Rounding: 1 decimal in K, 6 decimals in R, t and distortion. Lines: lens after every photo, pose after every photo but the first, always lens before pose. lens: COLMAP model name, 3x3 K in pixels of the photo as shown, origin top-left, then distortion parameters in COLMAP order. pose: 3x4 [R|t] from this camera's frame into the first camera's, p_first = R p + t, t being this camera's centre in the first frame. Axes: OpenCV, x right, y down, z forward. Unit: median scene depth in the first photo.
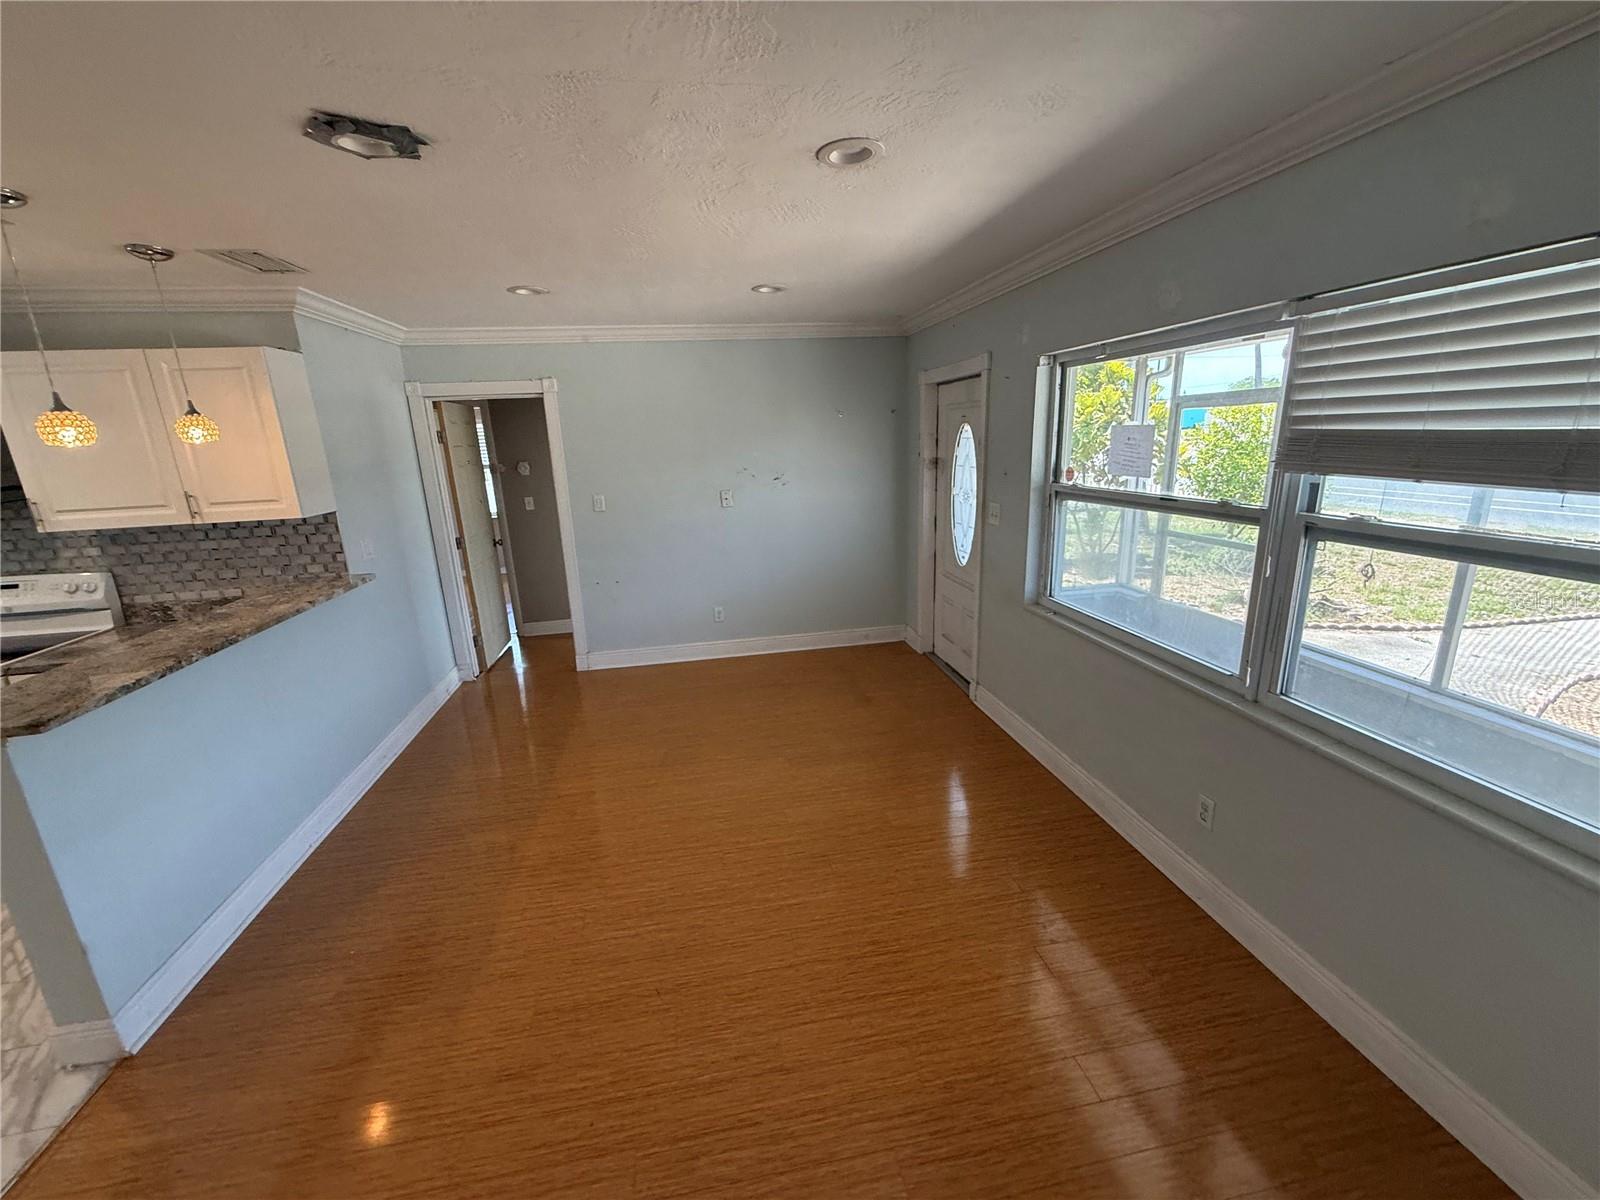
lens RADIAL K [[639.8, 0, 799.0], [0, 639.8, 601.2], [0, 0, 1]] dist [0.001248, -0.000065]
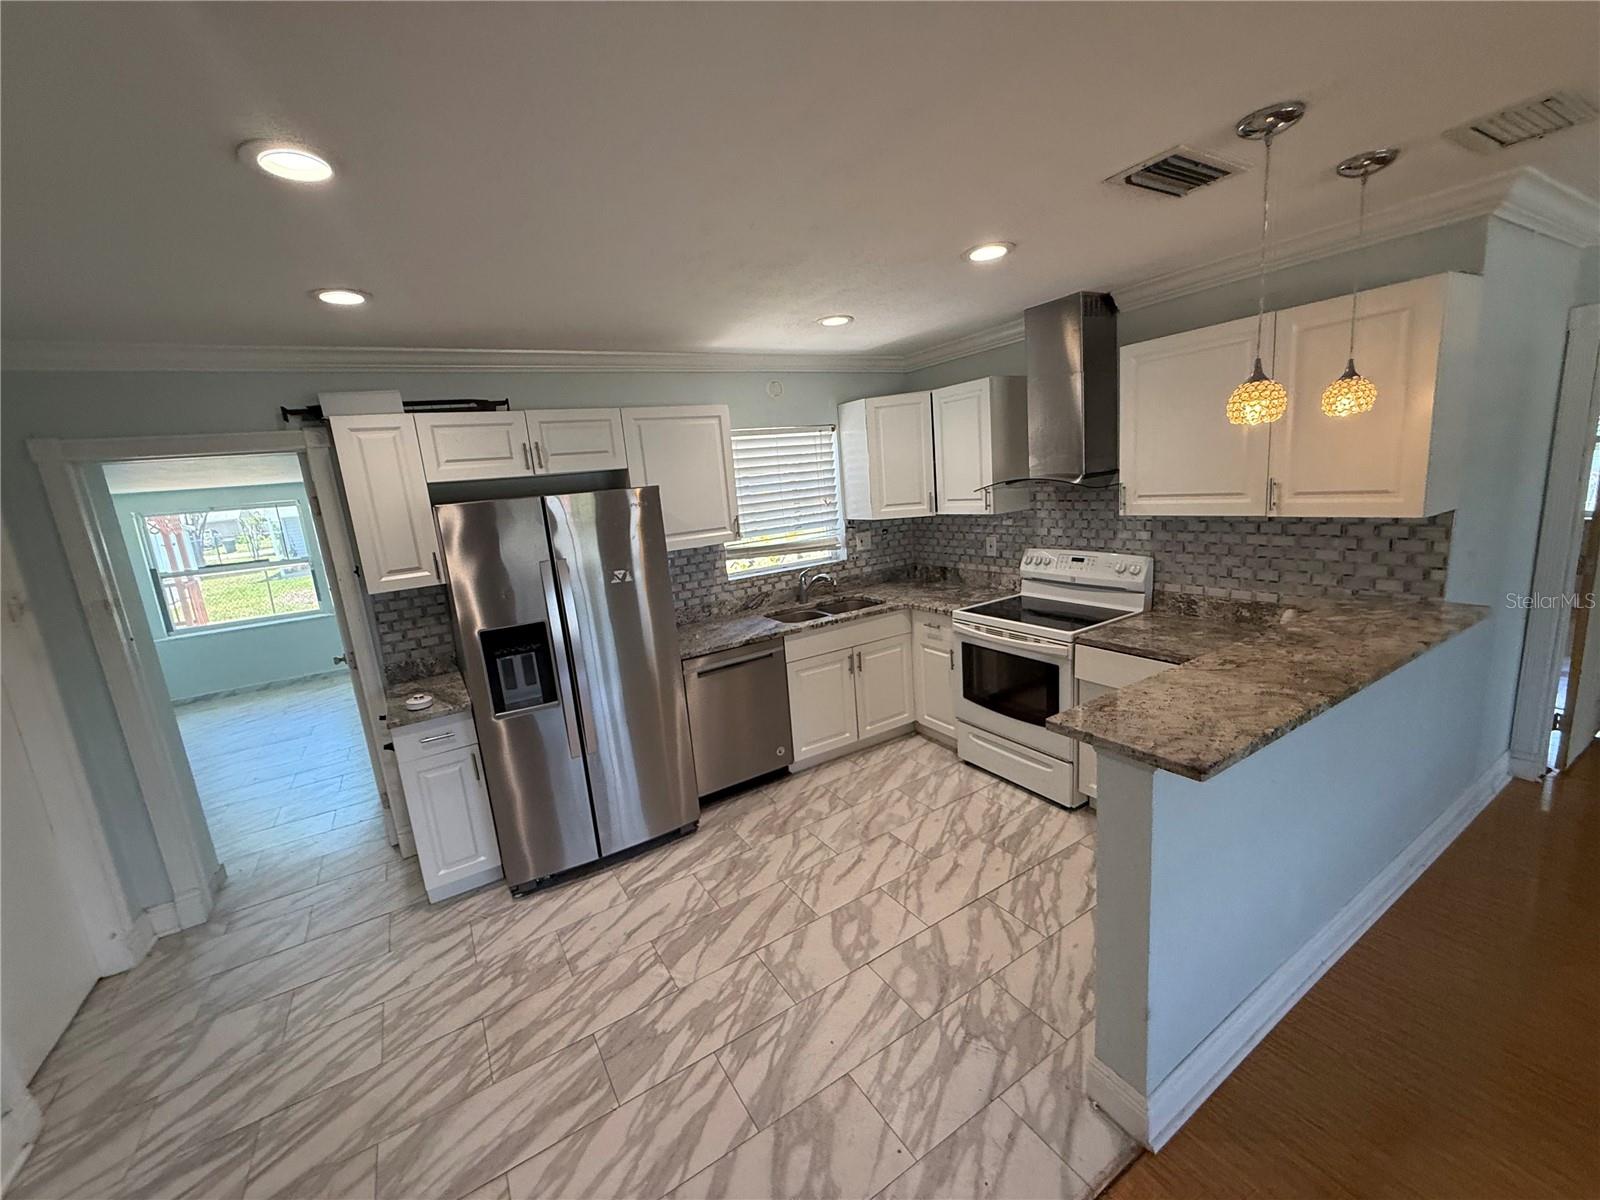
lens RADIAL K [[639.8, 0, 796.9], [0, 639.8, 596.0], [0, 0, 1]] dist [0.001248, -0.000065]
pose [[0.367660, 0.181908, -0.911995, -0.351664], [-0.167618, 0.977583, 0.127417, -0.019848], [0.914730, 0.106021, 0.389909, 0.102268]]
